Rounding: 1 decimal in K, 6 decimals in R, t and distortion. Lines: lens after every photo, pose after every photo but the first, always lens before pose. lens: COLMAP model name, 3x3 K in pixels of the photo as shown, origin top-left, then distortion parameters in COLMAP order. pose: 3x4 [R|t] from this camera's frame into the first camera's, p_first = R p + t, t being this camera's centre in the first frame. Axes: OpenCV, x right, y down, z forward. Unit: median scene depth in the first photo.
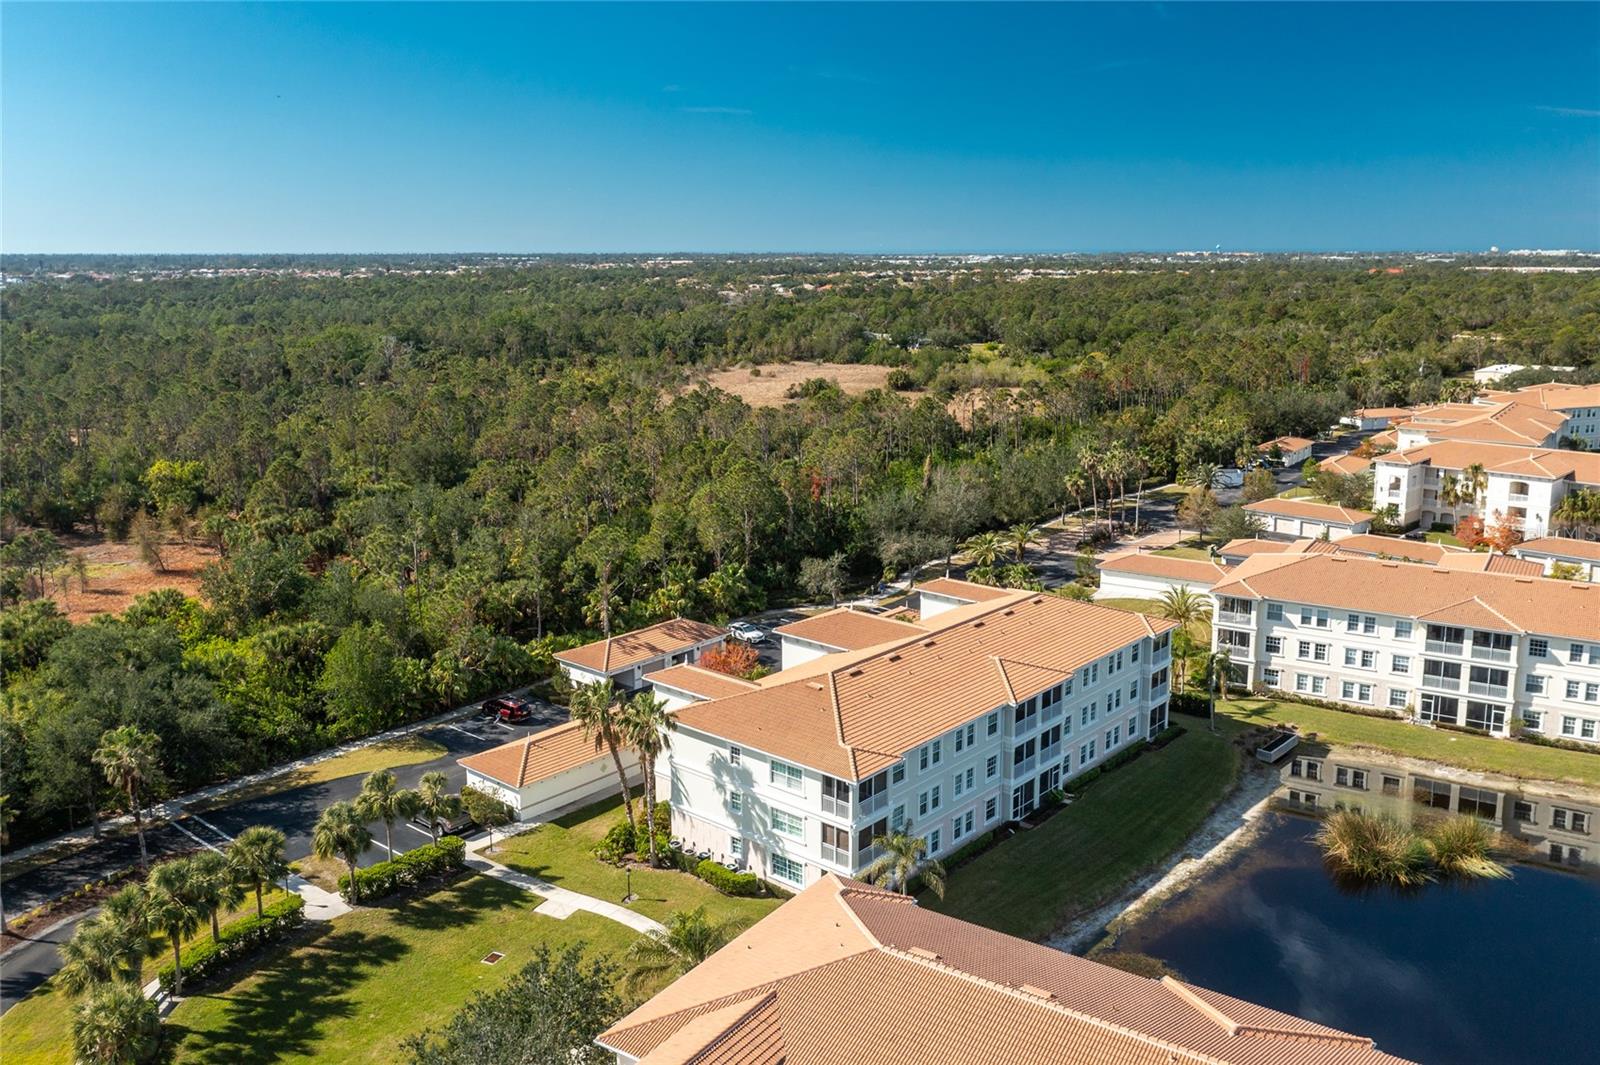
lens RADIAL K [[1273.6, 0, 800.0], [0, 1273.6, 532.5], [0, 0, 1]] dist [0.002232, 0.000646]
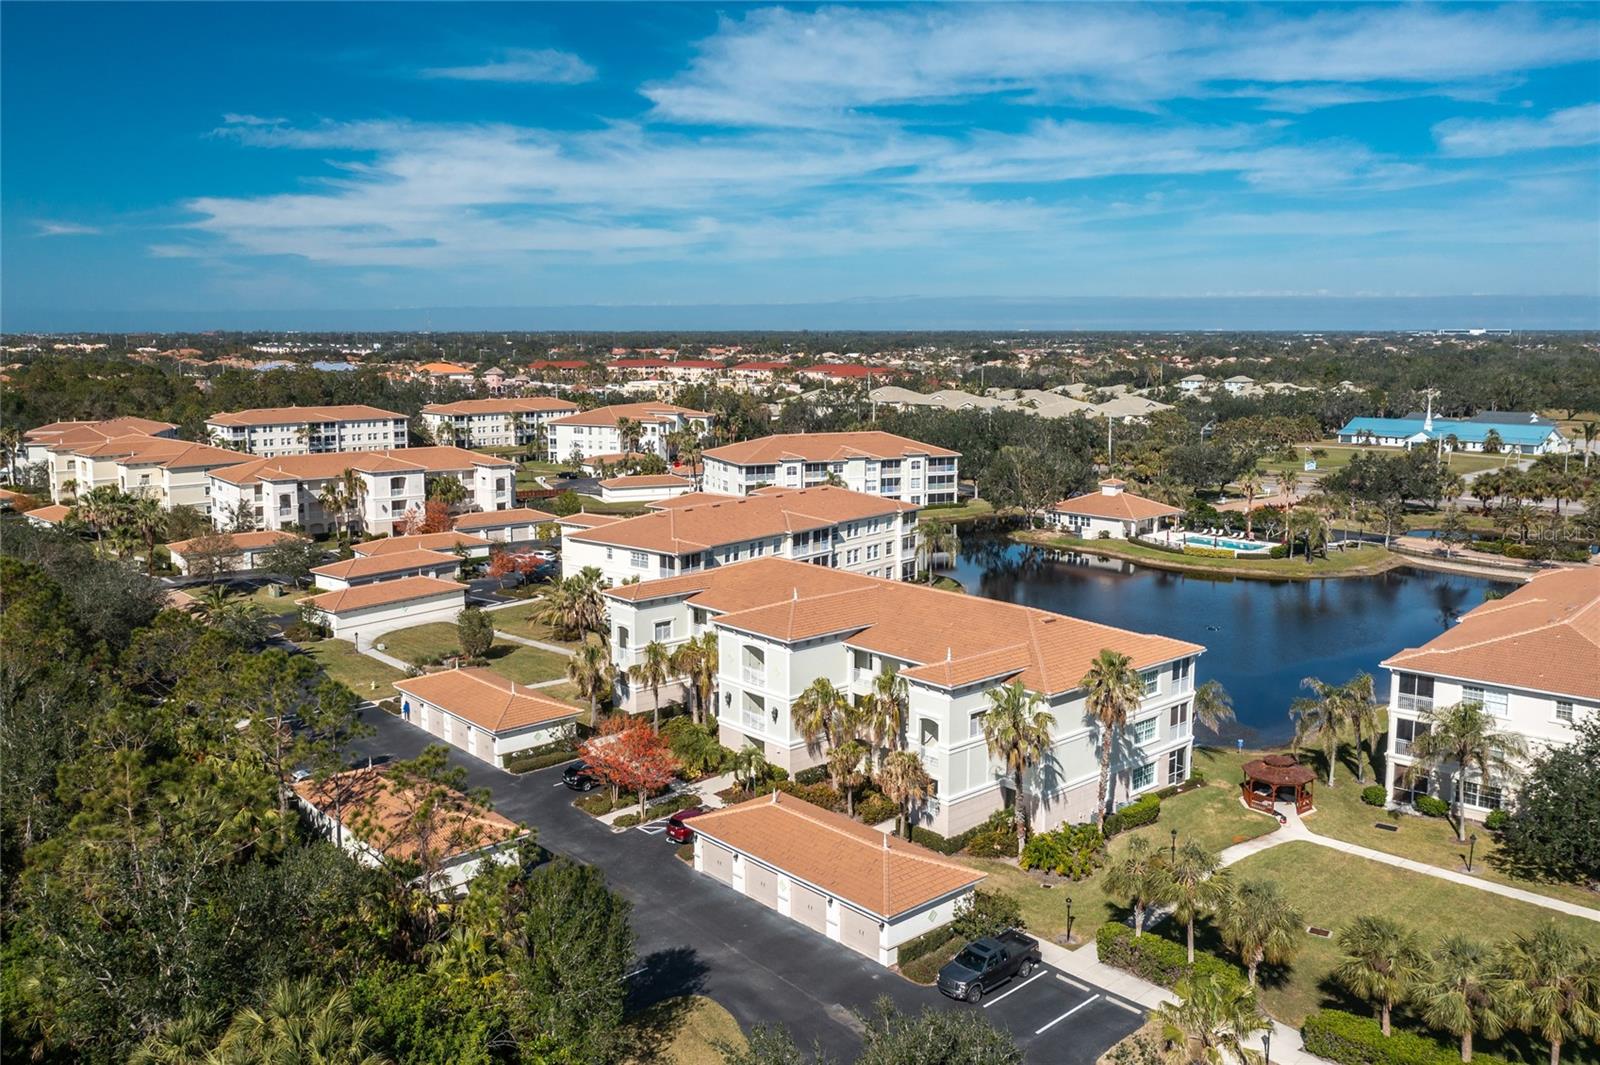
lens RADIAL K [[1290.3, 0, 800.0], [0, 1290.3, 532.5], [0, 0, 1]] dist [0.006828, -0.001355]
pose [[0.121809, -0.149259, 0.981267, -0.783841], [0.214040, 0.969318, 0.120872, -0.085536], [-0.969200, 0.195307, 0.150019, 0.808660]]
